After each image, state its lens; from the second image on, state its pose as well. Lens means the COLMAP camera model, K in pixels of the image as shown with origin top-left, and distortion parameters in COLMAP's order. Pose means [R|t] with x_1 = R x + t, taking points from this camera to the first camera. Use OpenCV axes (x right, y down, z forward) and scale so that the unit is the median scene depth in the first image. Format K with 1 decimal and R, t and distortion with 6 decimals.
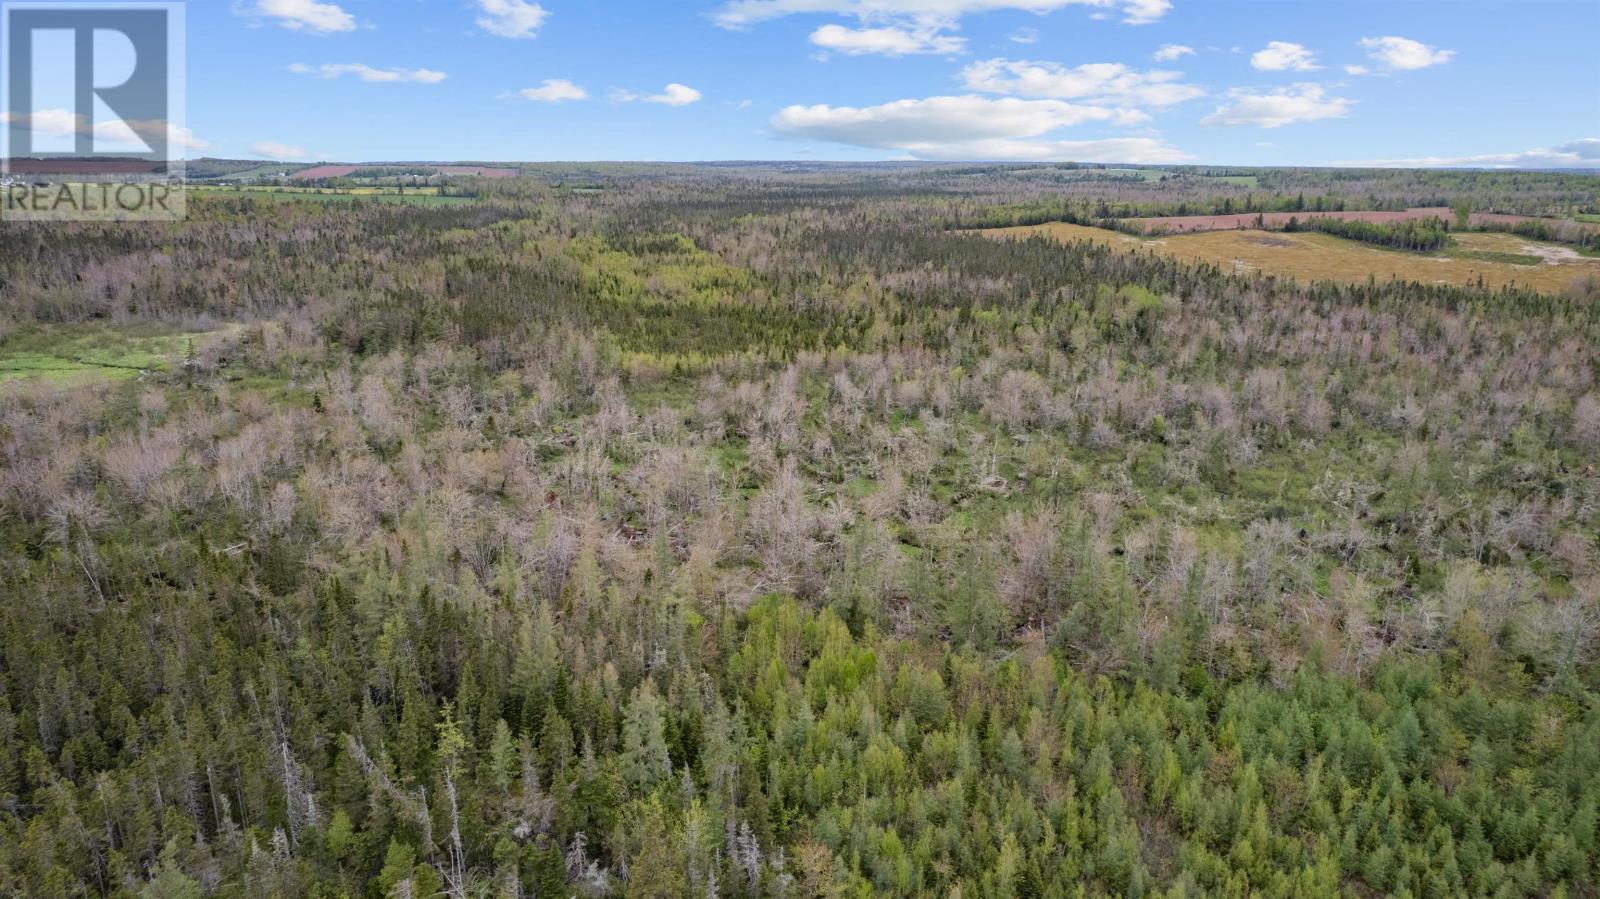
lens RADIAL K [[1037.0, 0, 806.6], [0, 1037.0, 444.7], [0, 0, 1]] dist [-0.074577, 0.066422]
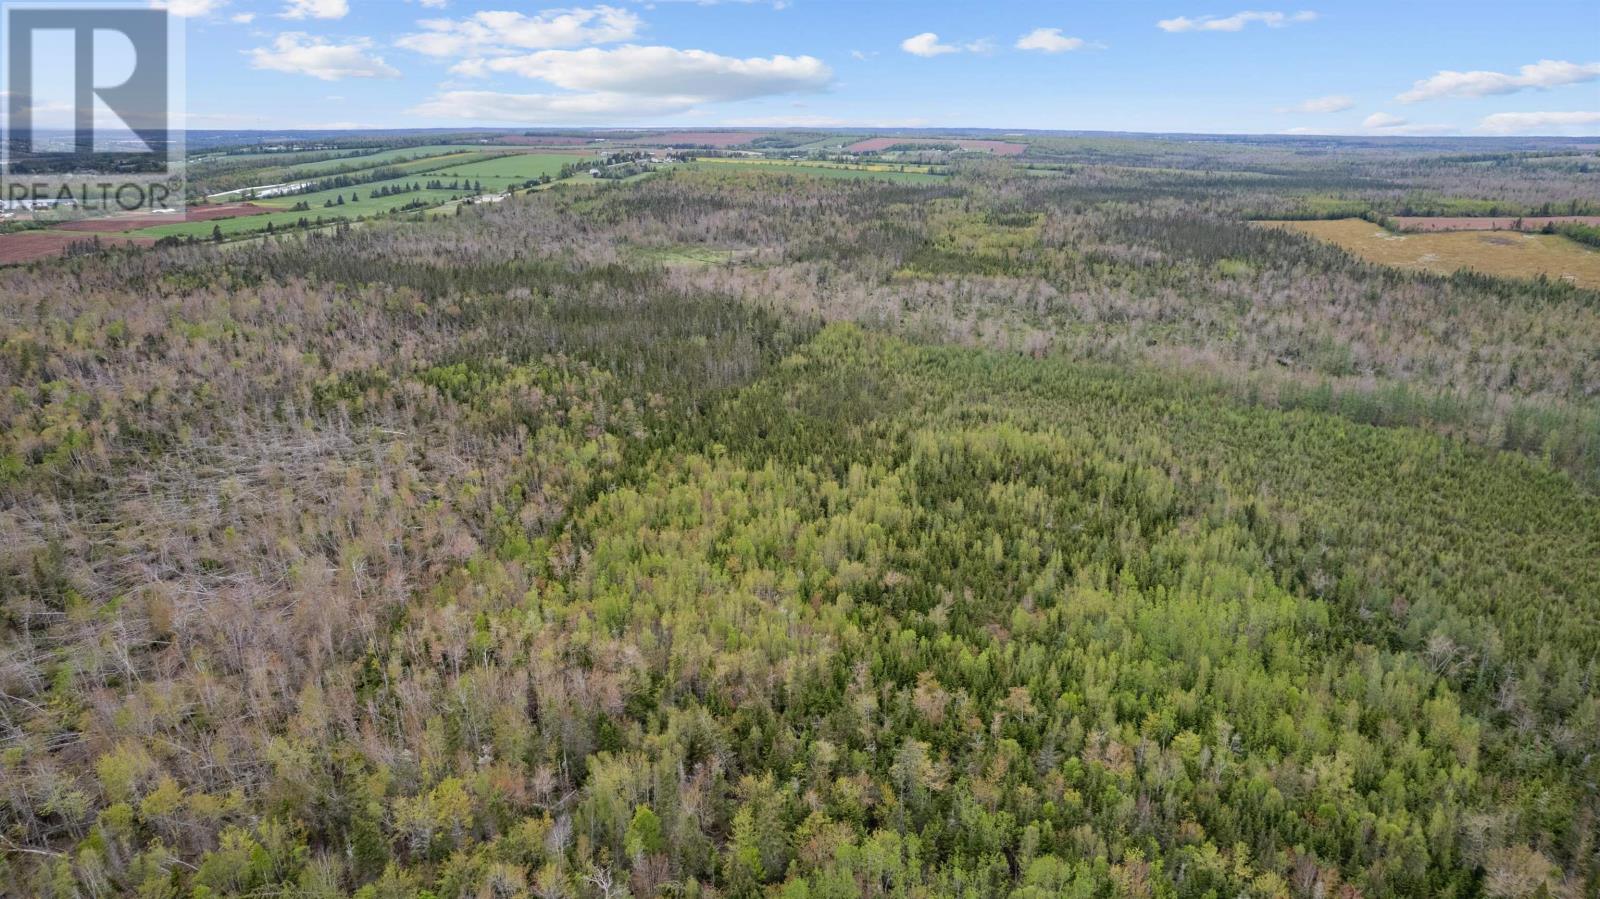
lens RADIAL K [[1037.0, 0, 793.2], [0, 1037.0, 444.1], [0, 0, 1]] dist [-0.074577, 0.066422]
pose [[0.865451, 0.149260, -0.478243, 0.318657], [-0.134141, 0.988772, 0.065849, 0.071174], [0.482702, 0.007163, 0.875755, -0.448012]]
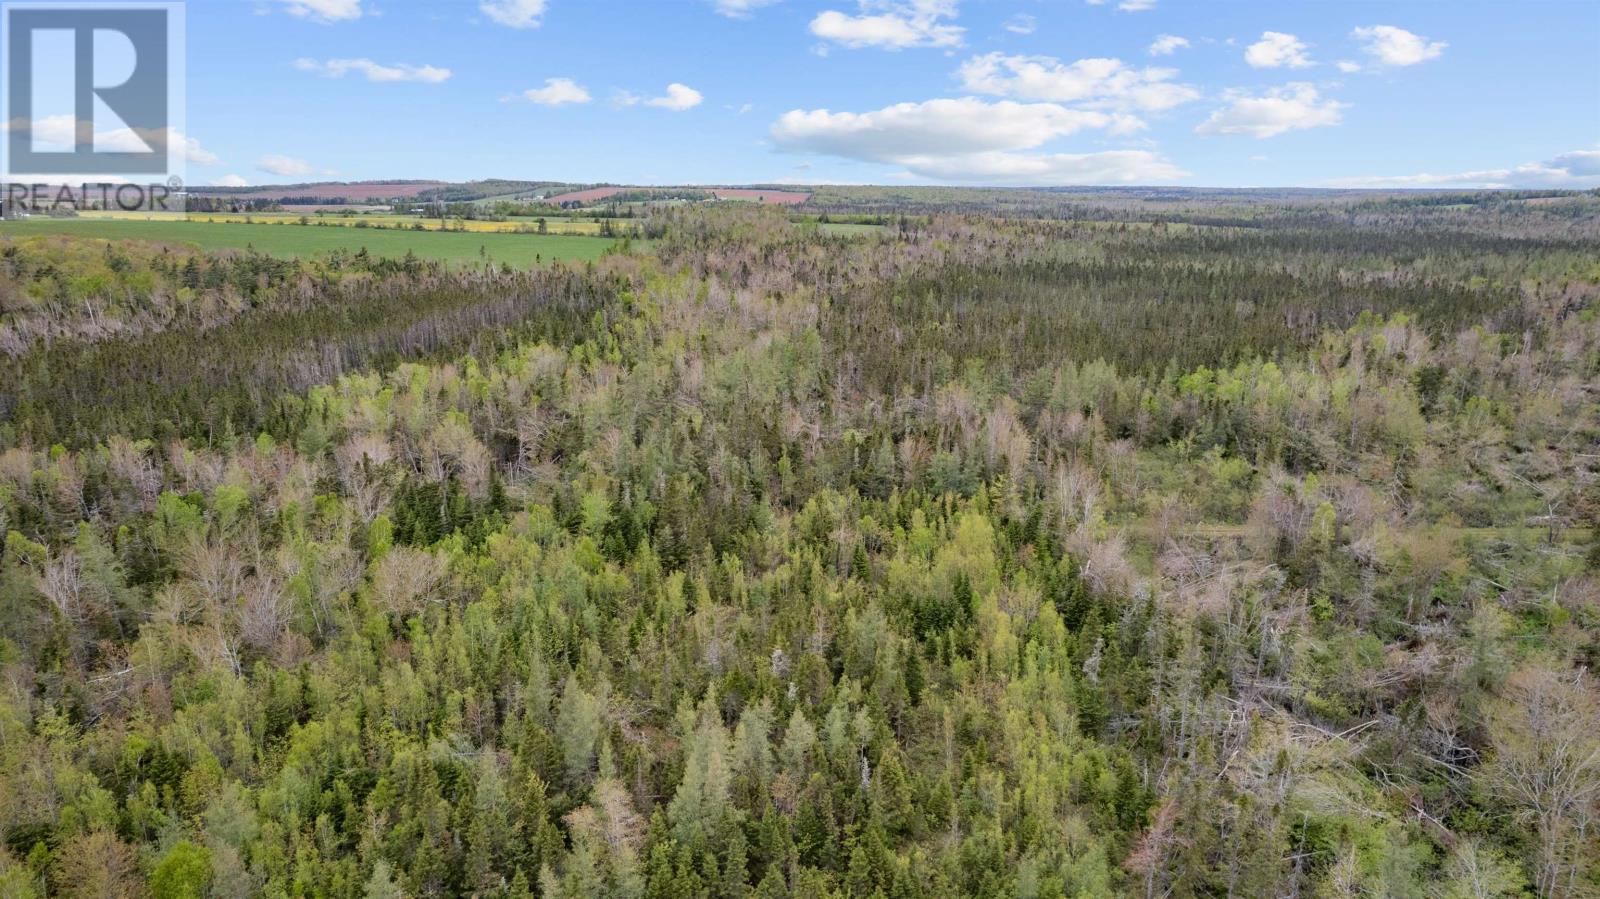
lens RADIAL K [[1037.0, 0, 804.8], [0, 1037.0, 436.2], [0, 0, 1]] dist [-0.074577, 0.066422]
pose [[0.951363, 0.070360, -0.299931, -0.099252], [-0.079734, 0.996633, -0.019115, -0.215473], [0.297576, 0.042100, 0.953769, 0.809198]]
